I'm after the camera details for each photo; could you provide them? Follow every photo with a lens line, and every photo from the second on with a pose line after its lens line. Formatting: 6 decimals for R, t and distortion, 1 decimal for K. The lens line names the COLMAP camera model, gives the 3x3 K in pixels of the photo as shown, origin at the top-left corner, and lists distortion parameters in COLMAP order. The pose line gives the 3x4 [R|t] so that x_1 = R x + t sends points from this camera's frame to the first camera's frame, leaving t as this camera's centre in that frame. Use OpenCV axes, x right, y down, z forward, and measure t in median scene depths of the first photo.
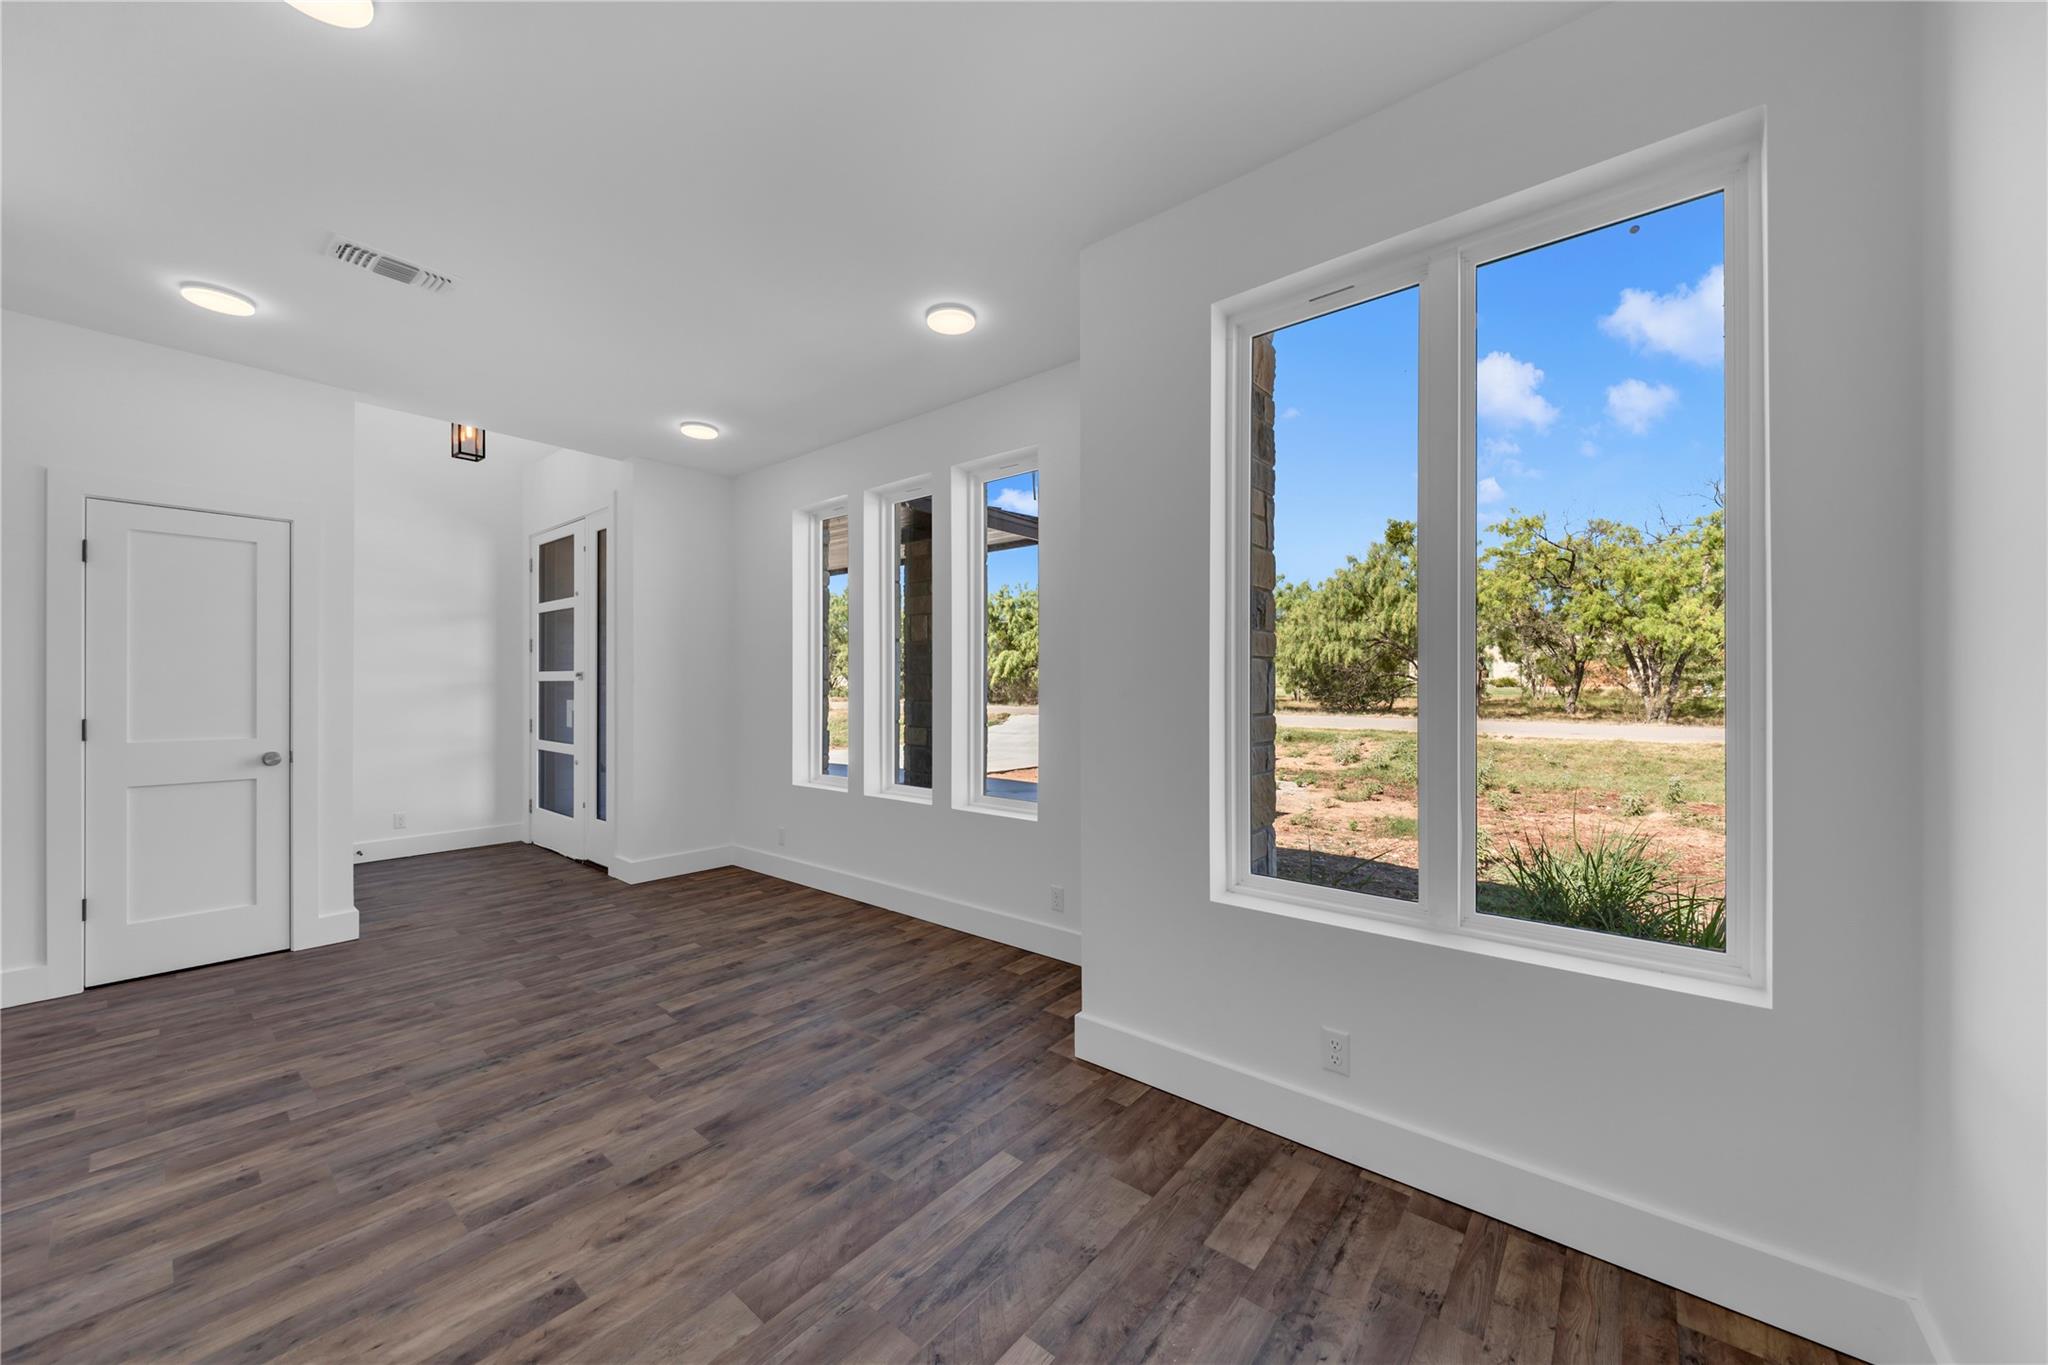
lens RADIAL K [[756.5, 0, 1027.1], [0, 756.5, 681.9], [0, 0, 1]] dist [0.000399, 0.000745]
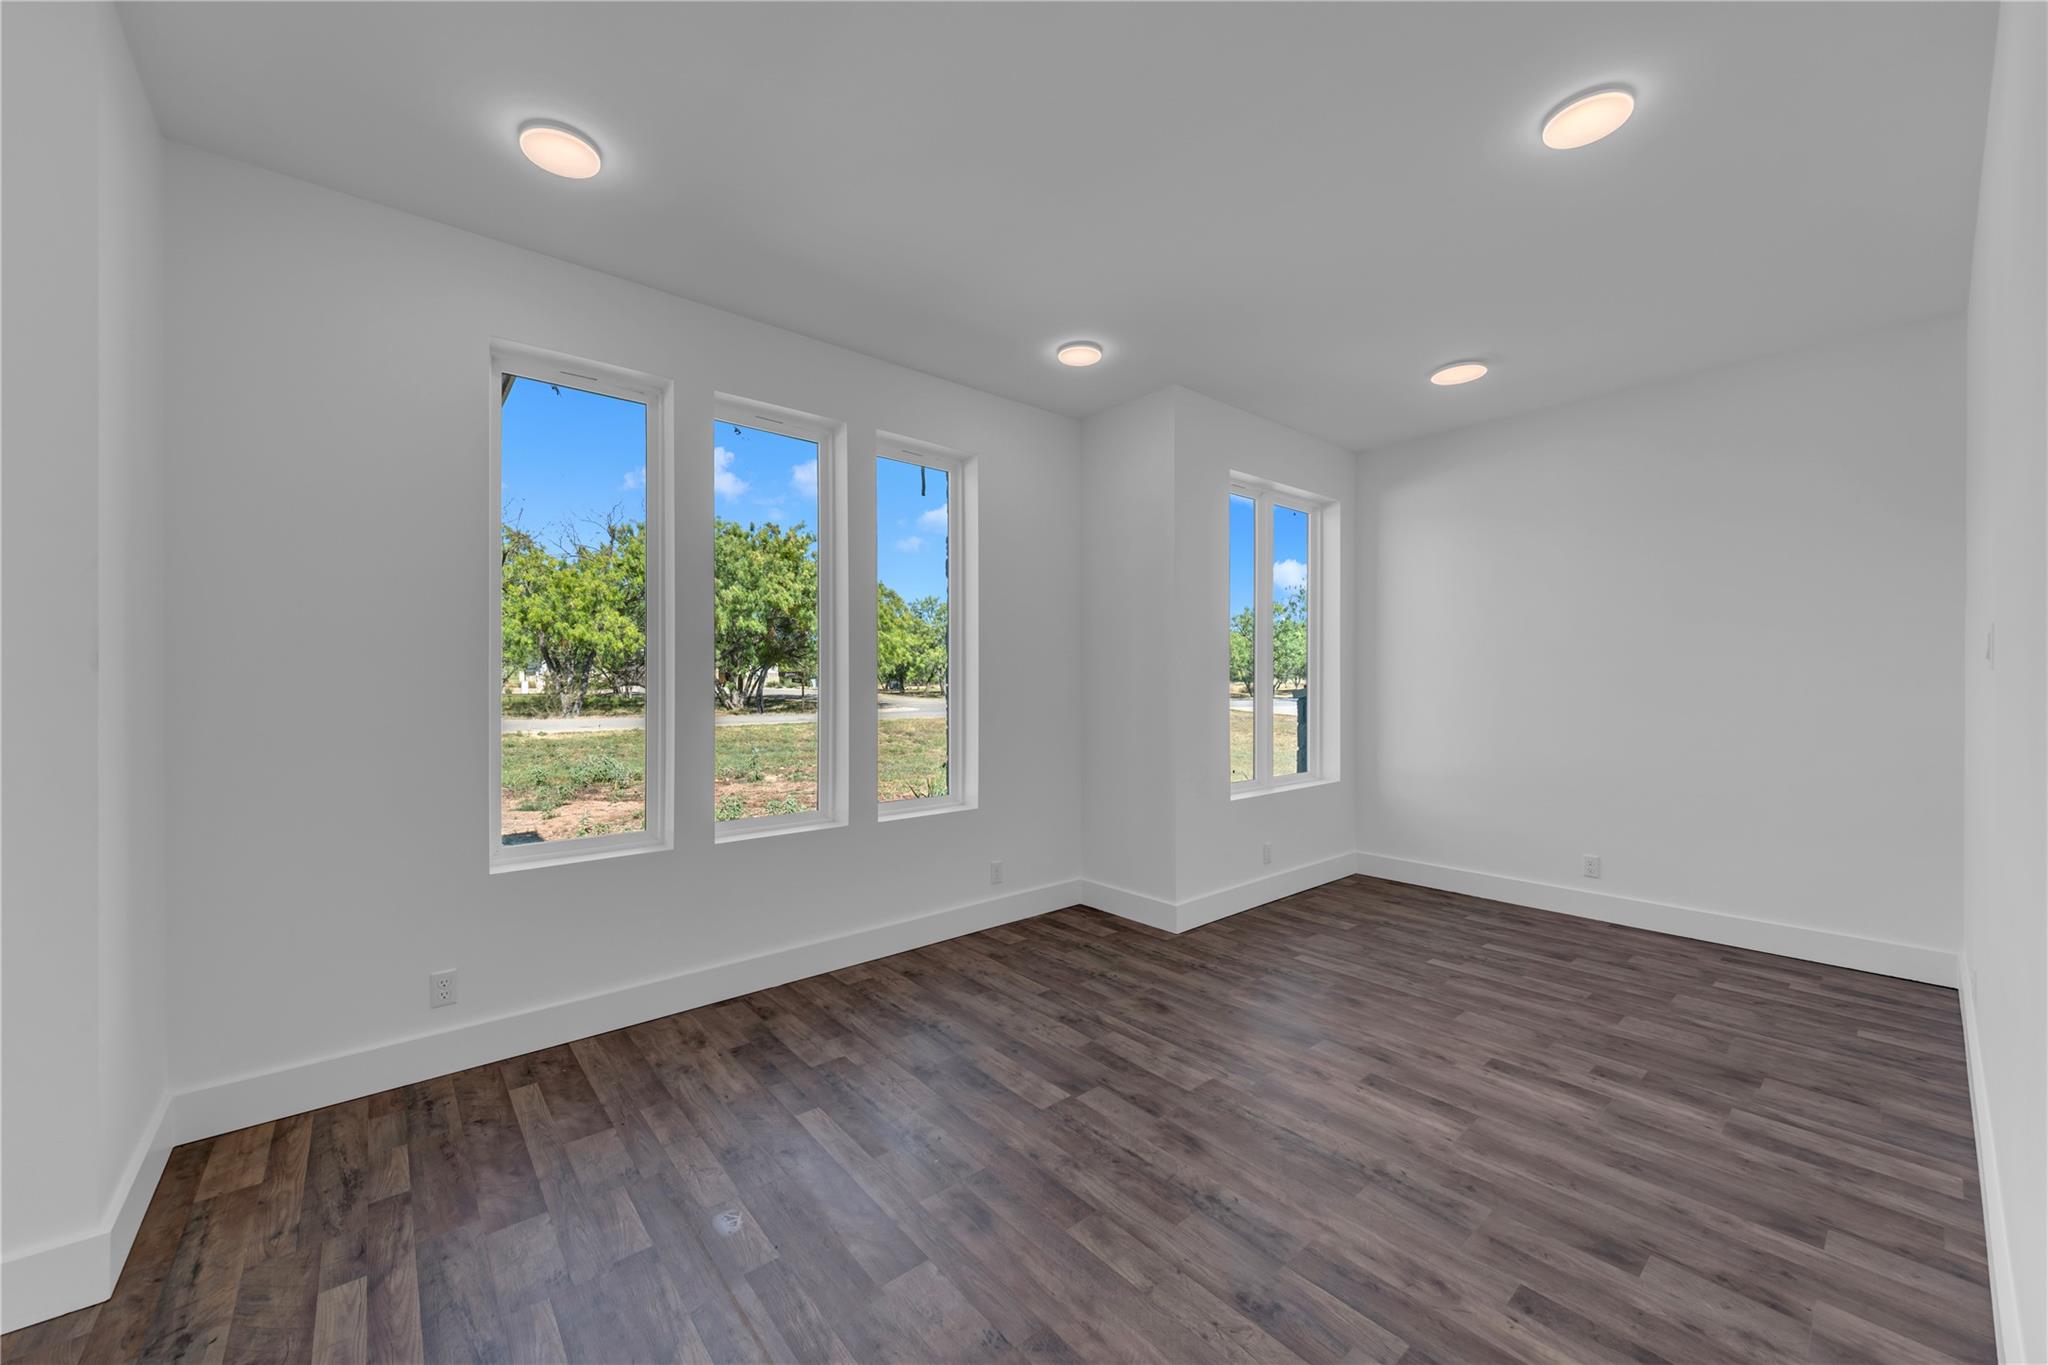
lens RADIAL K [[756.5, 0, 1034.2], [0, 756.5, 681.1], [0, 0, 1]] dist [0.000399, 0.000745]
pose [[0.167432, 0.000913, 0.985883, -1.408572], [-0.000352, 1.000000, -0.000866, 0.008964], [-0.985884, -0.000202, 0.167433, 1.021509]]
